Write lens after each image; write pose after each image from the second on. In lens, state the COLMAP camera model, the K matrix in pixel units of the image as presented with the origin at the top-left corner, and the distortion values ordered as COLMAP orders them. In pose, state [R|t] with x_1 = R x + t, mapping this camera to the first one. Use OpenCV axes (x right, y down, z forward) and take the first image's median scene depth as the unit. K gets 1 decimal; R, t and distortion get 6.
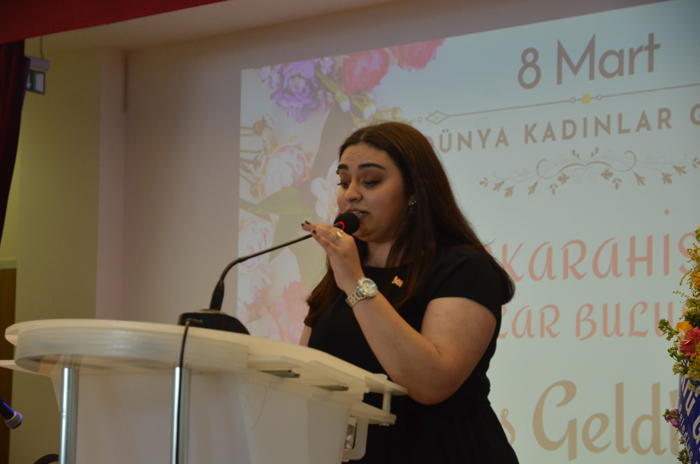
lens RADIAL K [[1834.9, 0, 347.9], [0, 1834.9, 238.7], [0, 0, 1]] dist [0.359039, 0.000000]
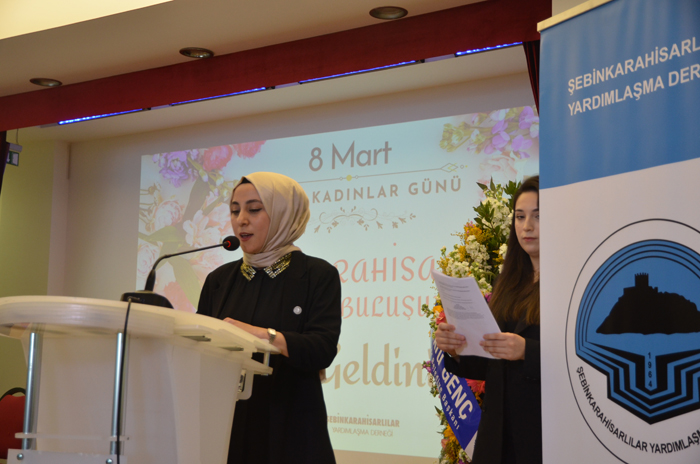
lens RADIAL K [[996.0, 0, 351.7], [0, 996.0, 237.7], [0, 0, 1]] dist [0.108039, 0.000000]
pose [[0.986937, 0.023982, 0.159315, -0.015188], [-0.019763, 0.999412, -0.028017, 0.006058], [-0.159893, 0.024503, 0.986830, 0.087139]]
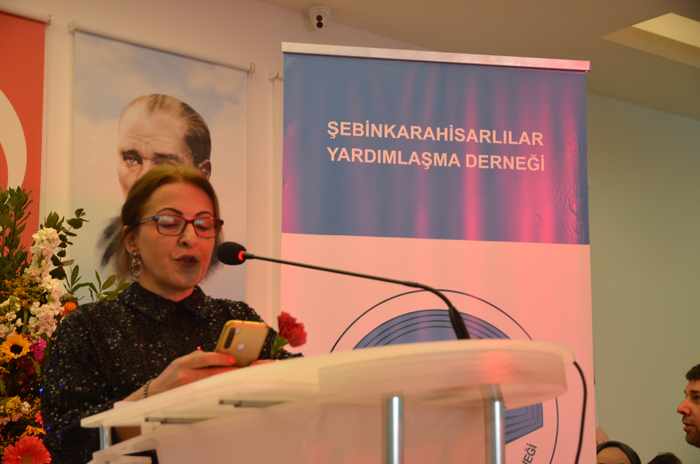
lens RADIAL K [[1143.6, 0, 325.9], [0, 1143.6, 251.0], [0, 0, 1]] dist [0.274680, 0.000000]
pose [[0.171003, 0.140794, 0.975159, -0.228831], [-0.091568, 0.987725, -0.126551, 0.026322], [-0.981006, -0.067653, 0.181796, 0.340876]]
